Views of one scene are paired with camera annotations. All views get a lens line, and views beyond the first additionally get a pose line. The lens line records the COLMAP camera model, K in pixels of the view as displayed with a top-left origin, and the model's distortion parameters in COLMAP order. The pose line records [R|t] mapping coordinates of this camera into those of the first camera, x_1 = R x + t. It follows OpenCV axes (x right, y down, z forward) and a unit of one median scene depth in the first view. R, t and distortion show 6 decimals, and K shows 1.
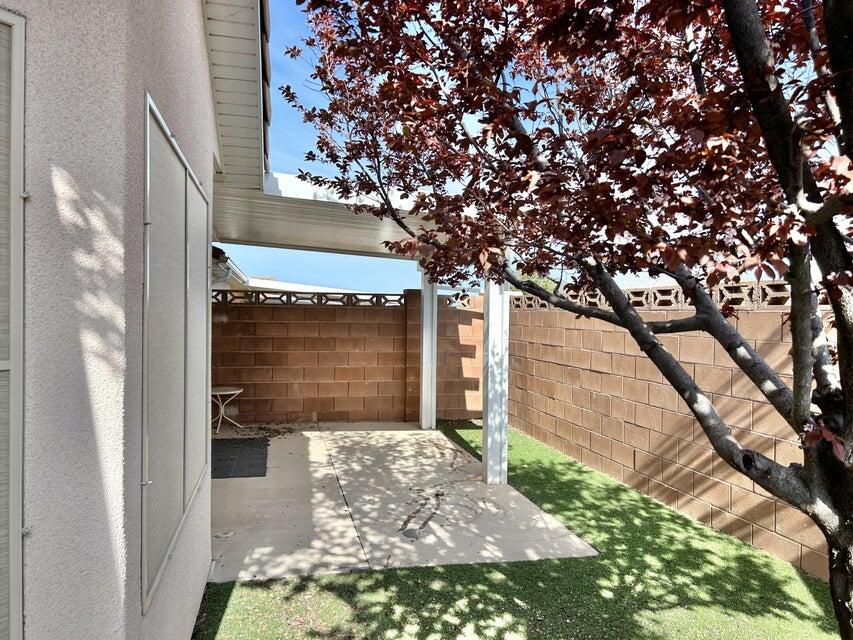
lens RADIAL K [[615.5, 0, 428.3], [0, 615.5, 316.1], [0, 0, 1]] dist [0.044279, -0.031198]
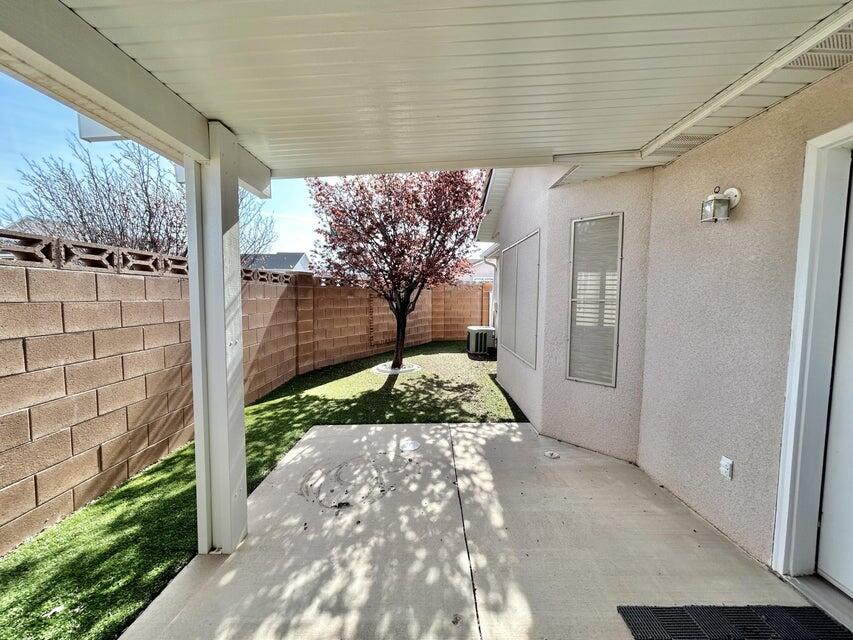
lens RADIAL K [[344.6, 0, 422.2], [0, 344.6, 317.0], [0, 0, 1]] dist [-0.002865, 0.000163]
pose [[-0.966657, -0.031900, 0.254081, -0.228798], [-0.014556, 0.997451, 0.069853, 0.014790], [-0.255661, 0.063826, -0.964657, 1.729067]]
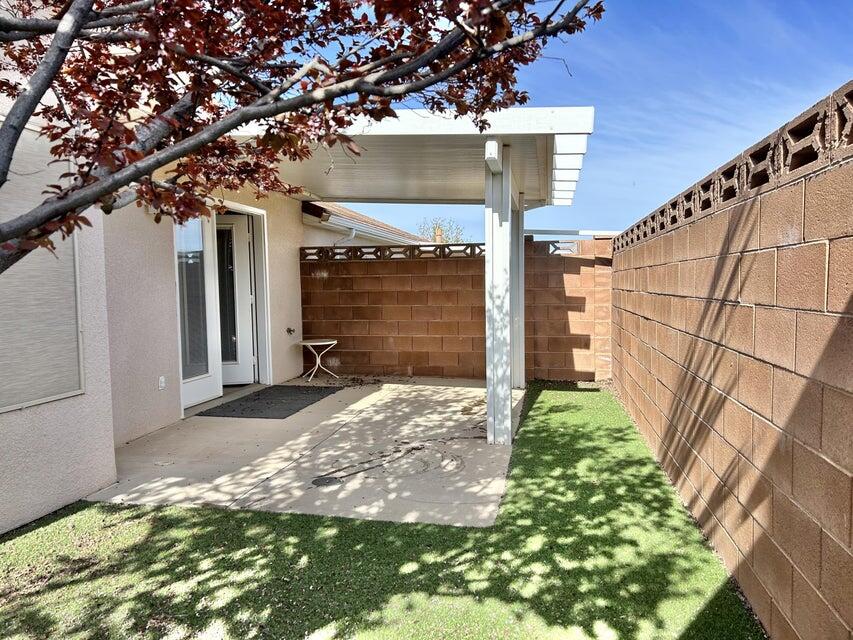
lens RADIAL K [[615.5, 0, 431.9], [0, 615.5, 317.6], [0, 0, 1]] dist [0.044279, -0.031198]
pose [[0.914444, -0.003653, -0.404696, 0.510584], [0.024654, 0.998605, 0.046692, 0.065040], [0.403961, -0.052674, 0.913259, 0.227869]]
